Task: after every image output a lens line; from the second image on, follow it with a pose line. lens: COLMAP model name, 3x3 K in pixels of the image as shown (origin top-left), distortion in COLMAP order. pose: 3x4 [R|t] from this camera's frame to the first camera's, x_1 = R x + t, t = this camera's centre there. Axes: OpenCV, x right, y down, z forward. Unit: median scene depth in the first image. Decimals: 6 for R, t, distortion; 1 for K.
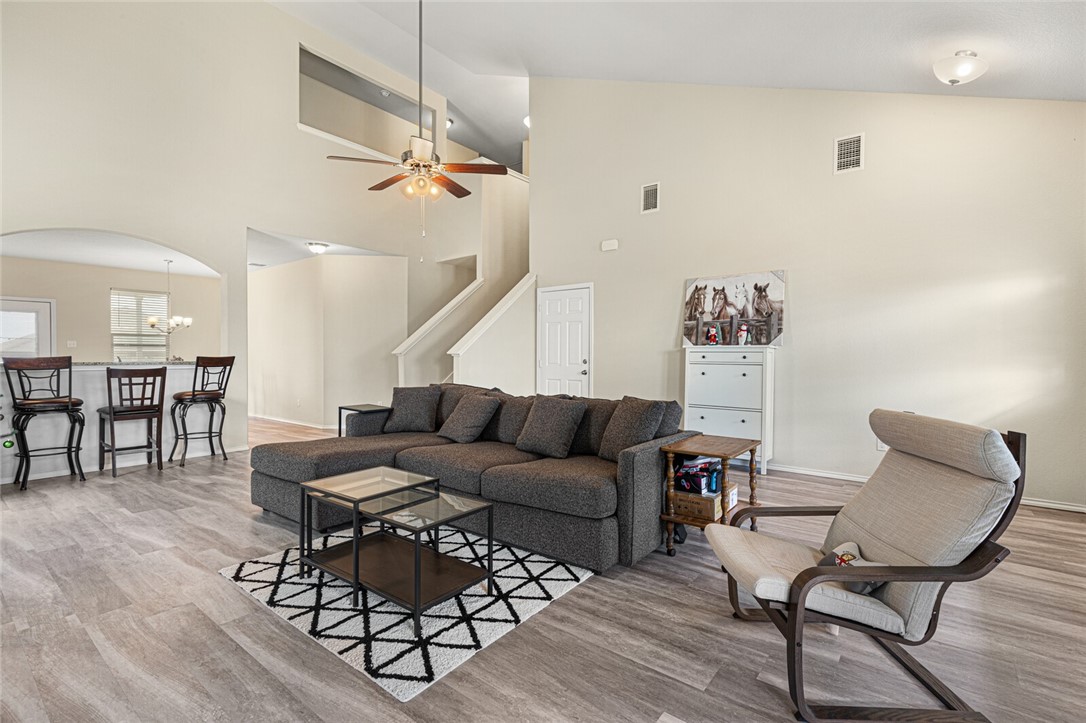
lens RADIAL K [[487.1, 0, 545.4], [0, 487.1, 357.7], [0, 0, 1]] dist [0.013204, -0.000877]
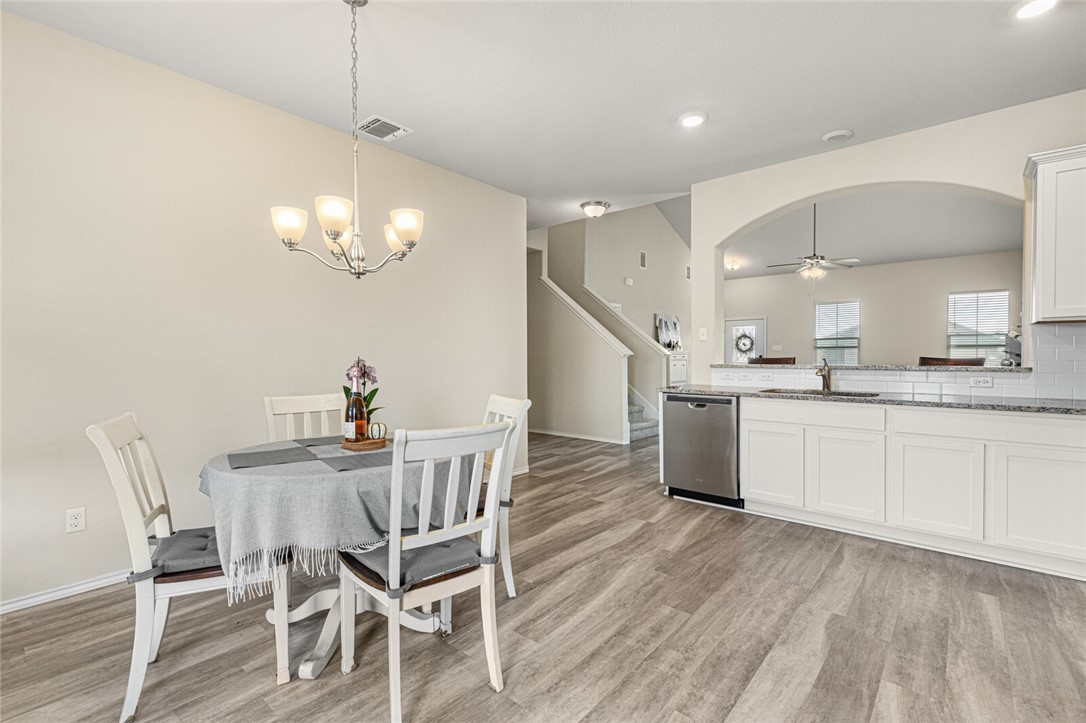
lens RADIAL K [[487.1, 0, 542.6], [0, 487.1, 364.7], [0, 0, 1]] dist [0.013204, -0.000877]
pose [[0.051831, -0.024341, 0.998359, -1.615153], [0.004205, 0.999699, 0.024155, -0.018820], [-0.998647, 0.002946, 0.051918, 1.403789]]
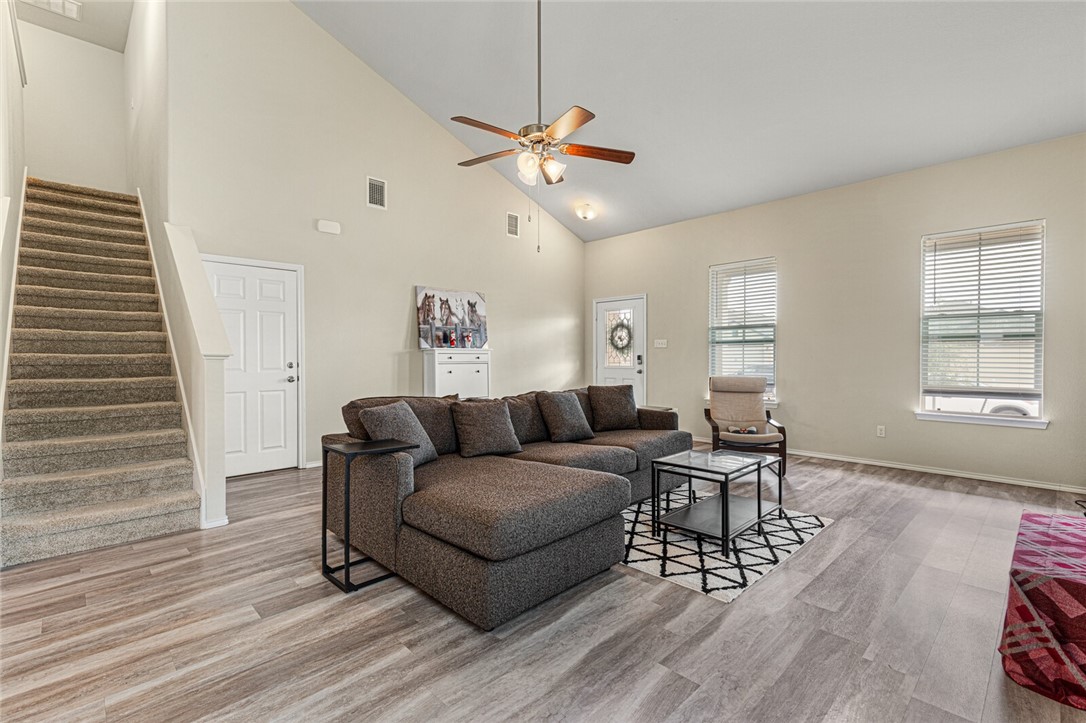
lens RADIAL K [[487.1, 0, 551.2], [0, 487.1, 362.9], [0, 0, 1]] dist [0.013204, -0.000877]
pose [[0.132210, -0.017102, 0.991074, -0.785263], [0.007619, 0.999839, 0.016236, -0.005960], [-0.991192, 0.005404, 0.132319, 0.597725]]
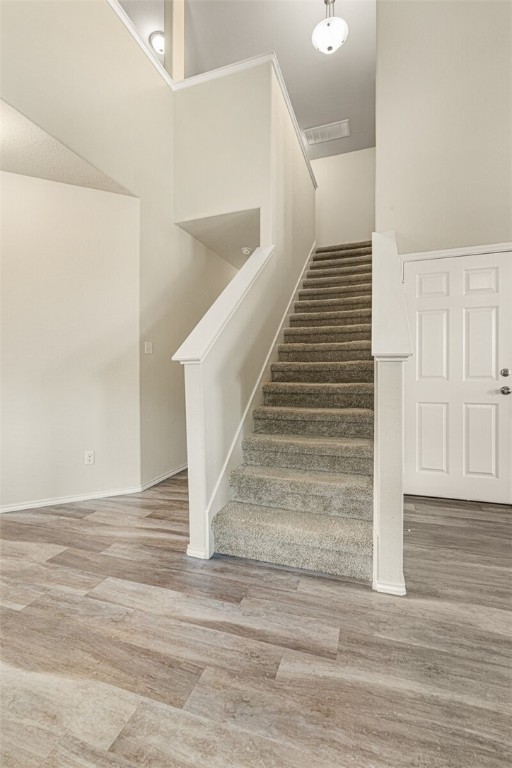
lens RADIAL K [[344.4, 0, 252.1], [0, 344.4, 374.8], [0, 0, 1]] dist [0.013204, -0.000877]
pose [[0.951766, -0.013054, 0.306548, -0.427651], [0.012748, 0.999914, 0.003001, 0.007042], [-0.306561, 0.001051, 0.951850, 0.849685]]
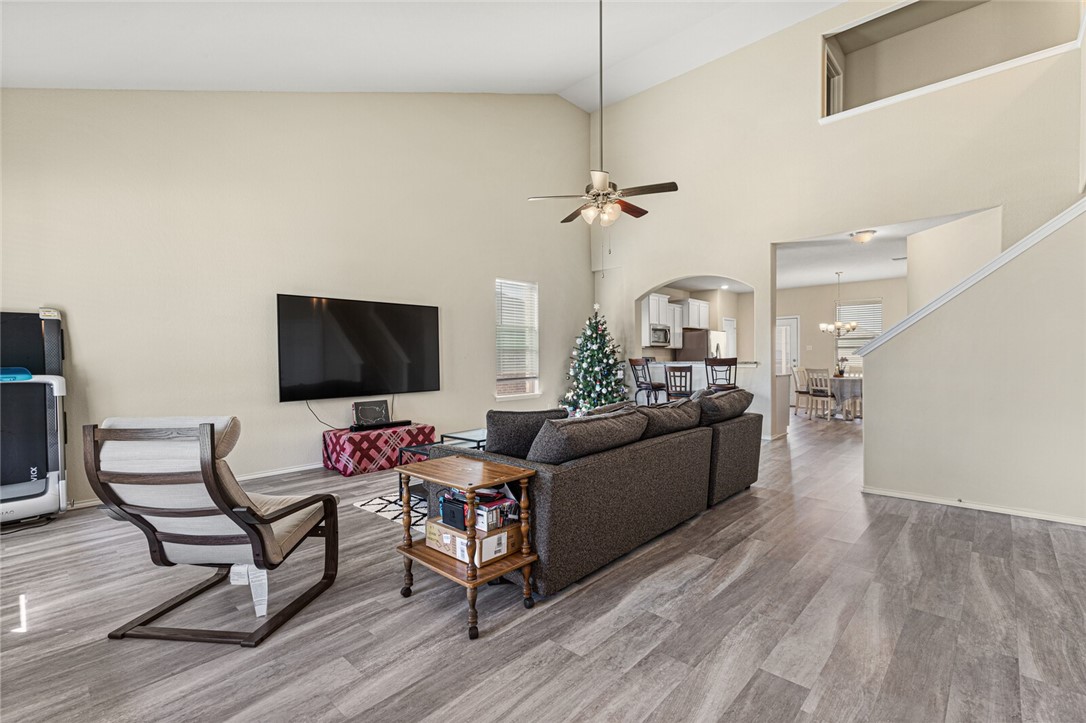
lens RADIAL K [[487.1, 0, 547.6], [0, 487.1, 364.3], [0, 0, 1]] dist [0.013204, -0.000877]
pose [[-0.093270, 0.012313, -0.995565, 0.626478], [0.005391, 0.999915, 0.011862, -0.002419], [0.995626, -0.004261, -0.093328, 0.679710]]
